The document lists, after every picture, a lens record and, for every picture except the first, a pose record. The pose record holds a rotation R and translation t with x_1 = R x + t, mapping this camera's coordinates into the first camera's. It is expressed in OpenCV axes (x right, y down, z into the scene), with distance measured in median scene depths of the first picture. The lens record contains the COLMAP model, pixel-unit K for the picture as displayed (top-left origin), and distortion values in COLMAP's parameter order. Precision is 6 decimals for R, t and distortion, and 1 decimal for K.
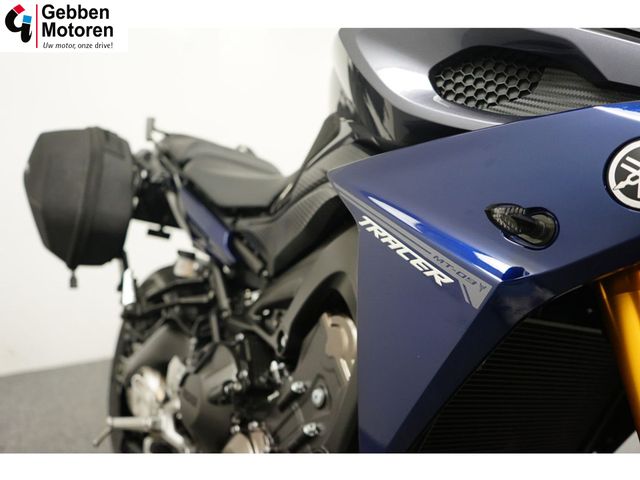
lens RADIAL K [[541.9, 0, 320.0], [0, 541.9, 240.0], [0, 0, 1]] dist [-0.001026, 0.000101]
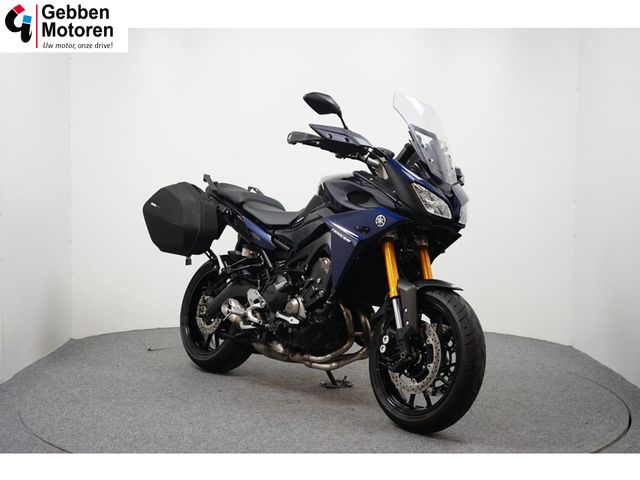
lens RADIAL K [[876.1, 0, 320.0], [0, 876.1, 240.0], [0, 0, 1]] dist [0.001856, 0.000536]
pose [[0.994670, -0.010171, 0.102611, -0.401773], [0.013326, 0.999458, -0.030110, 0.140333], [-0.102250, 0.031317, 0.994266, -3.238413]]
